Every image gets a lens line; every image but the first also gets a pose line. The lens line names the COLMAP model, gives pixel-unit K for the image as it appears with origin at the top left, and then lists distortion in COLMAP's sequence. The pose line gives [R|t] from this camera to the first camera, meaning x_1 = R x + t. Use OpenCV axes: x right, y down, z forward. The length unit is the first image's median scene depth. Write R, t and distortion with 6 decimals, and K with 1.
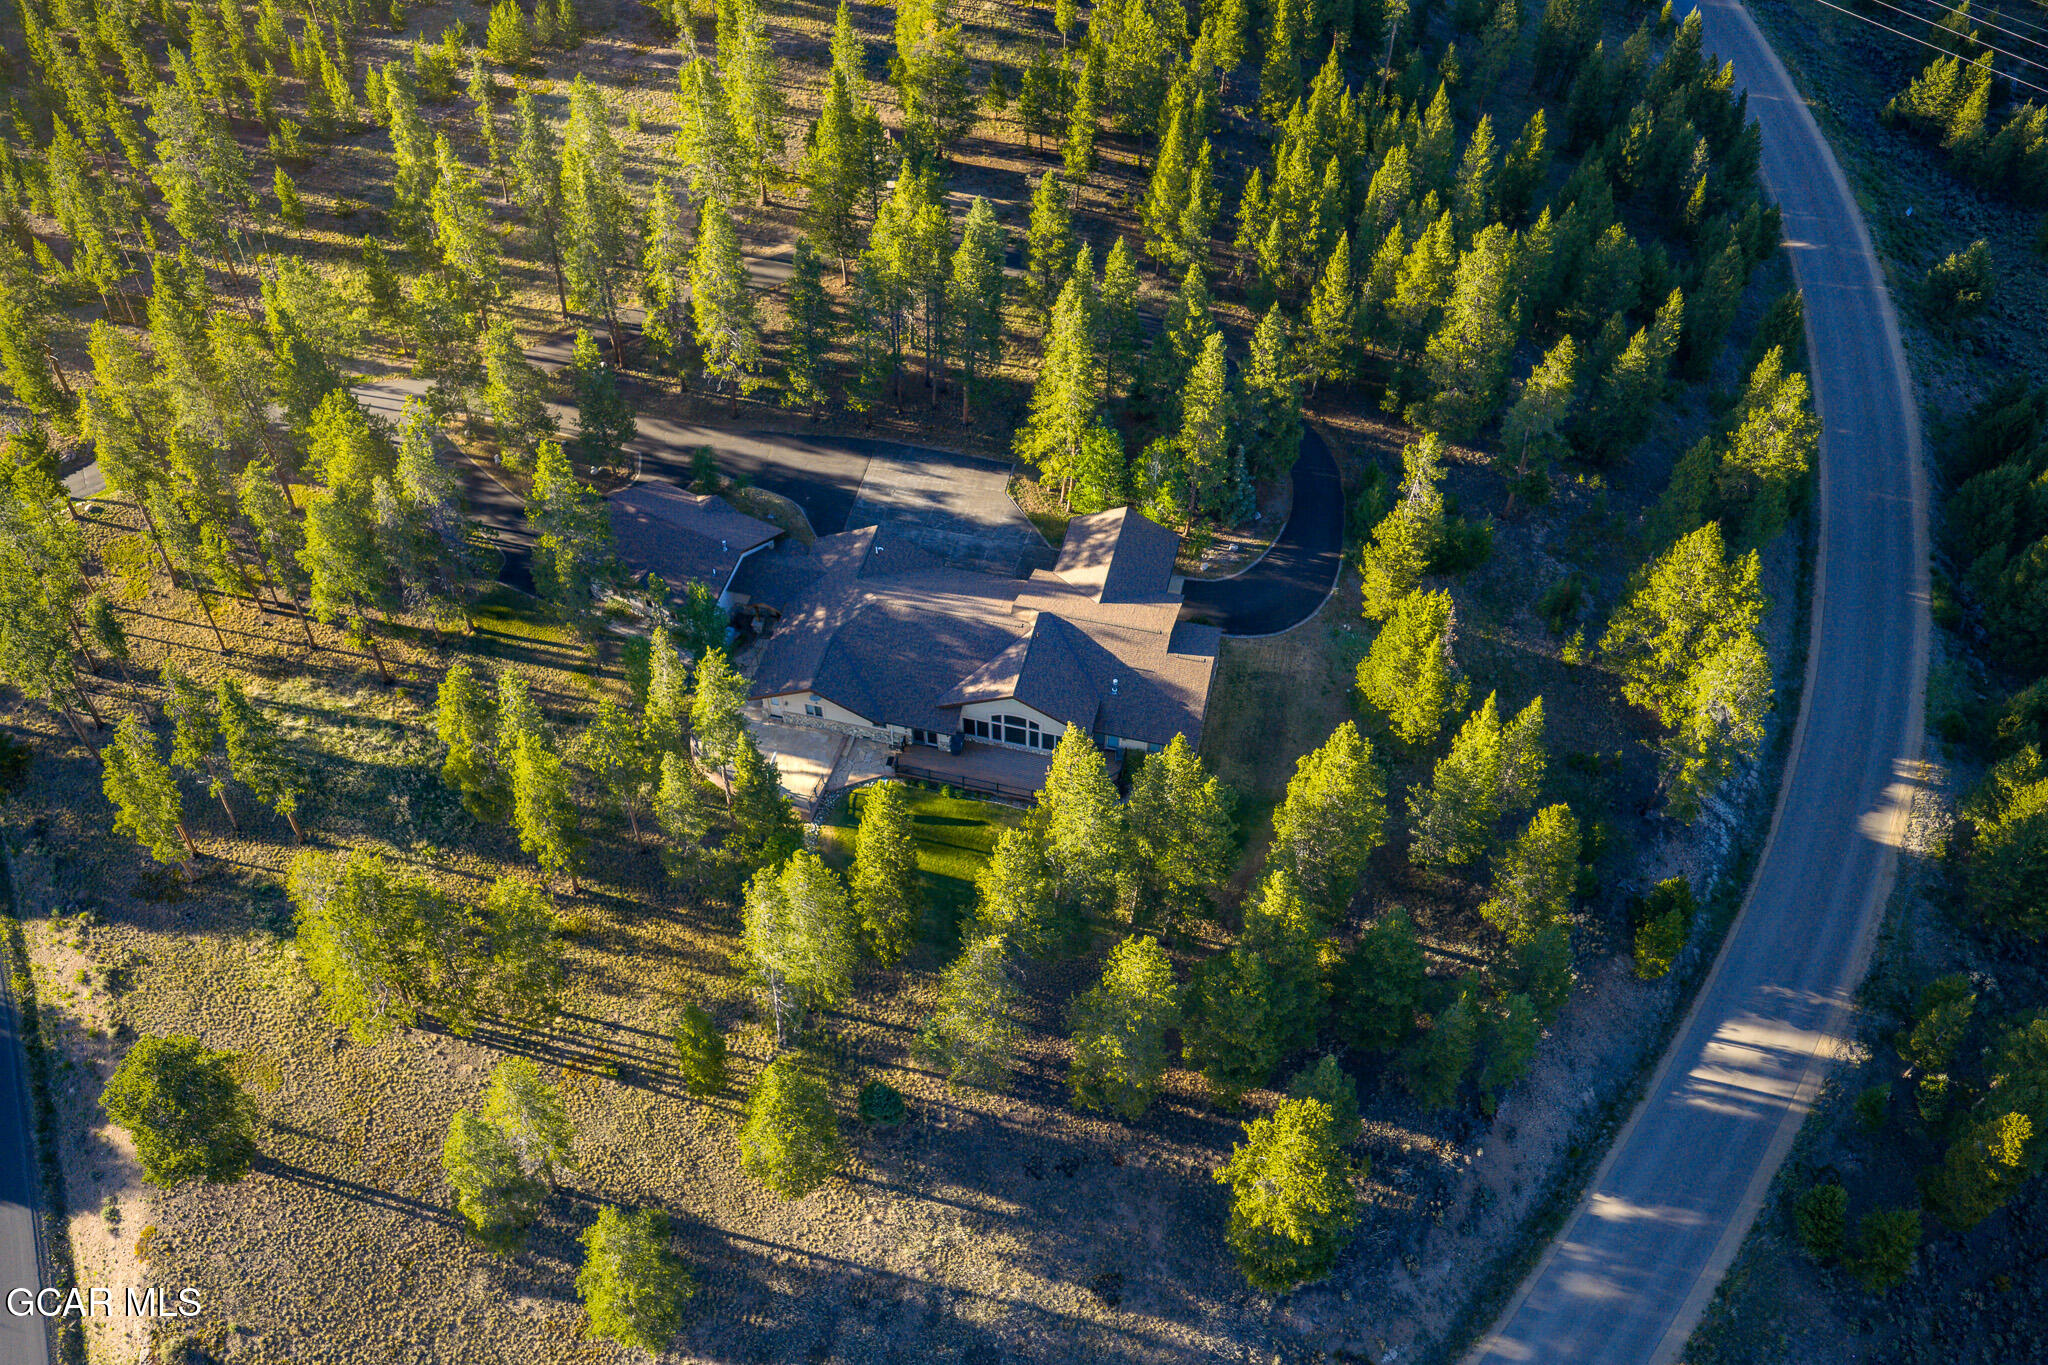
lens RADIAL K [[1673.1, 0, 1029.7], [0, 1673.1, 694.0], [0, 0, 1]] dist [0.011453, -0.045663]
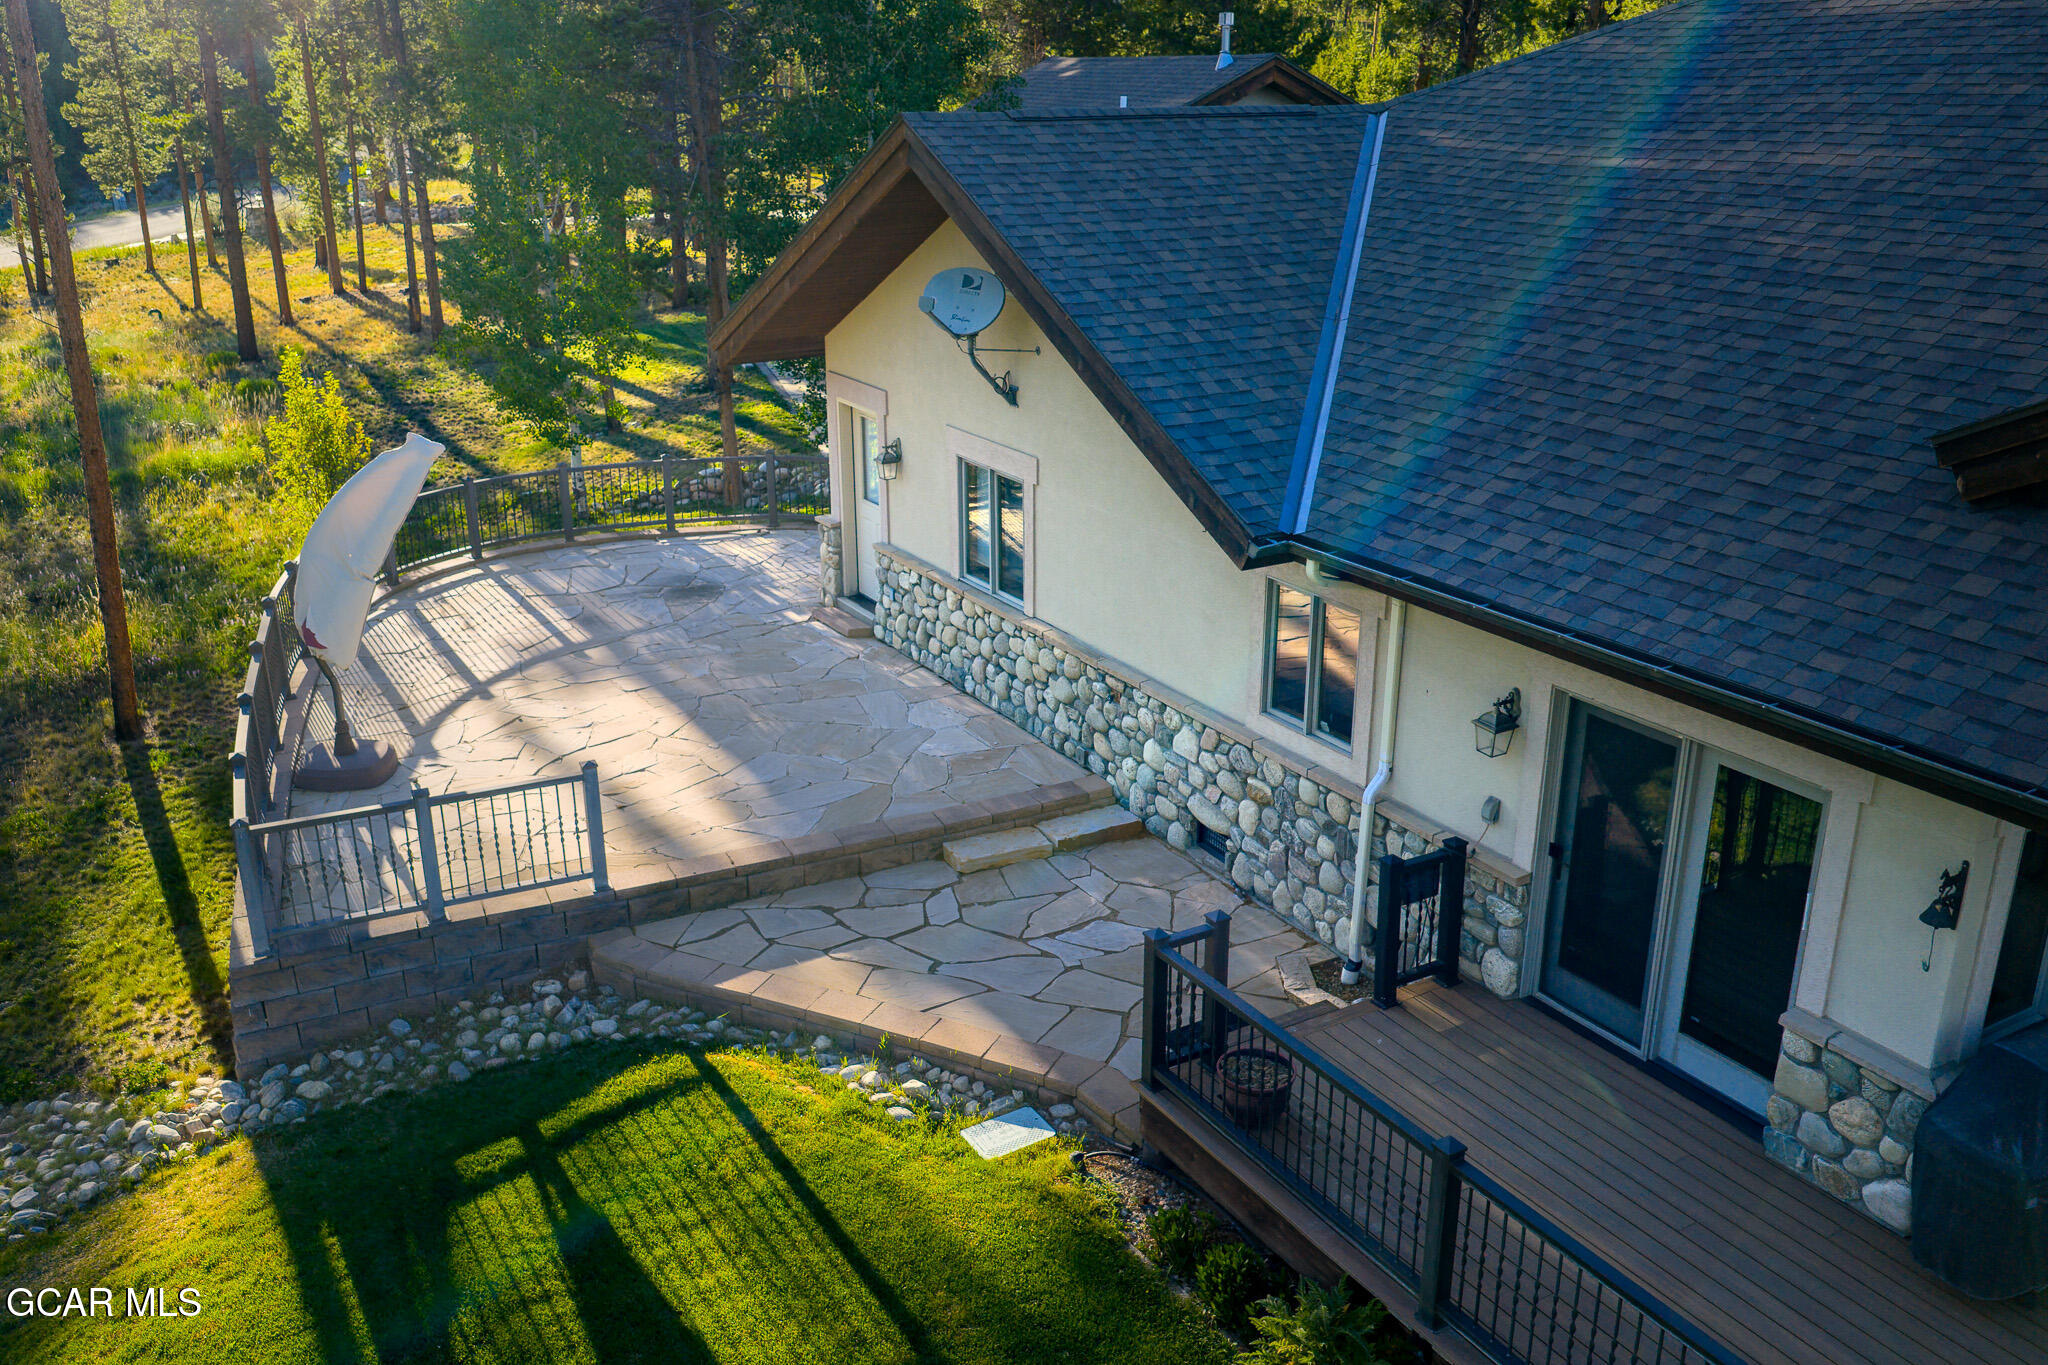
lens RADIAL K [[1673.1, 0, 1029.7], [0, 1673.1, 694.0], [0, 0, 1]] dist [0.011453, -0.045663]
pose [[0.705191, 0.255058, -0.661552, -0.029677], [-0.551283, 0.783991, -0.285385, 0.056554], [0.445862, 0.565953, 0.693473, 0.877135]]
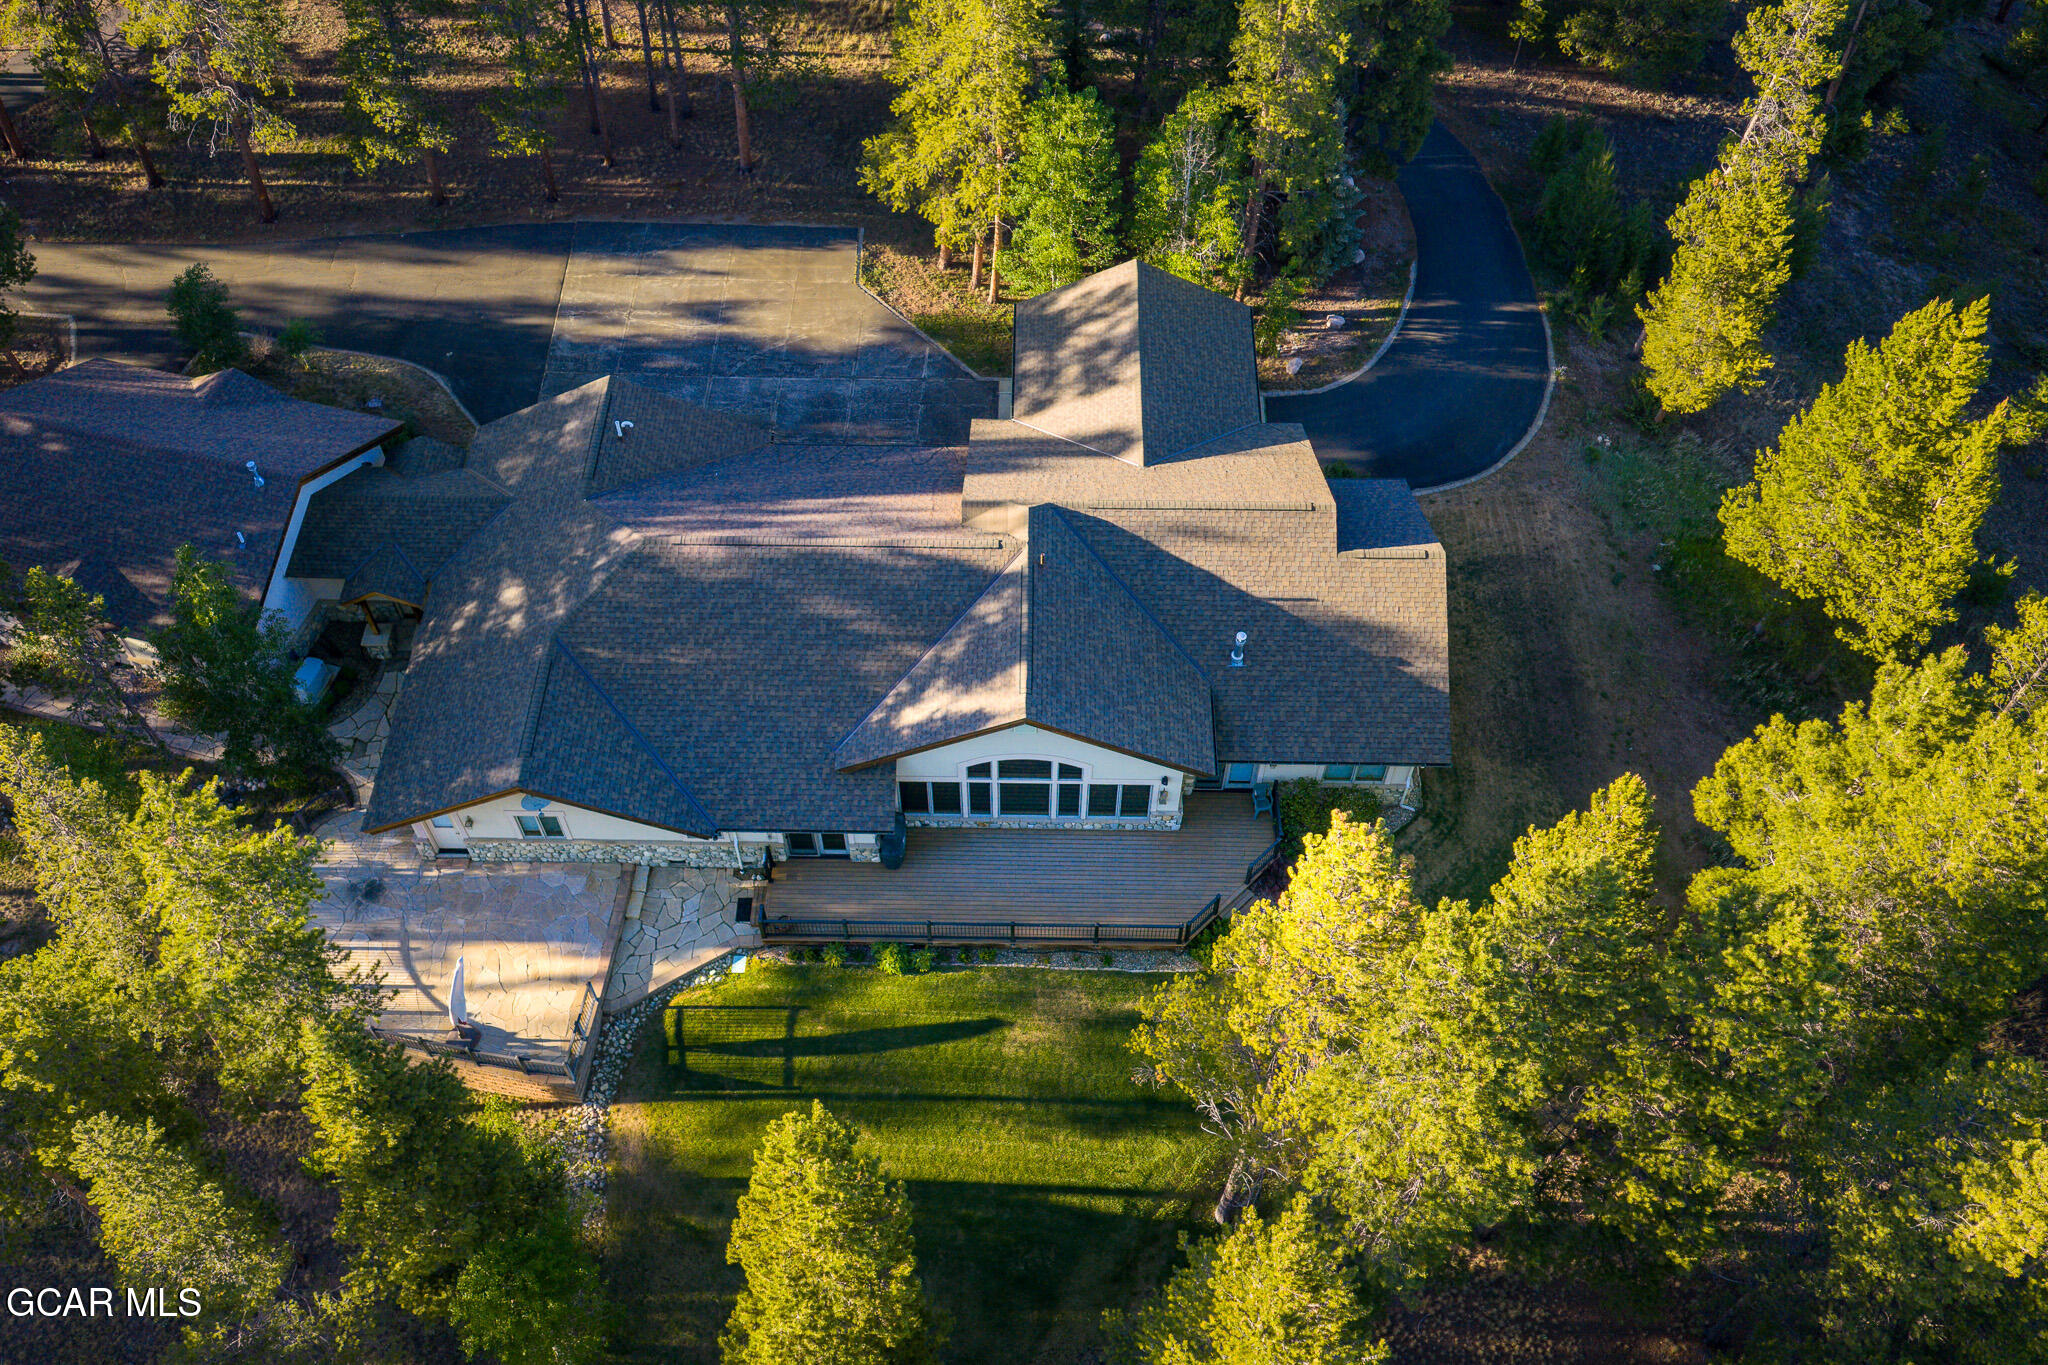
lens RADIAL K [[1673.1, 0, 1029.7], [0, 1673.1, 694.0], [0, 0, 1]] dist [0.011453, -0.045663]
pose [[0.974896, -0.176005, 0.136381, -0.058217], [0.167726, 0.983340, 0.070080, -0.030251], [-0.146444, -0.045446, 0.988175, 0.546104]]
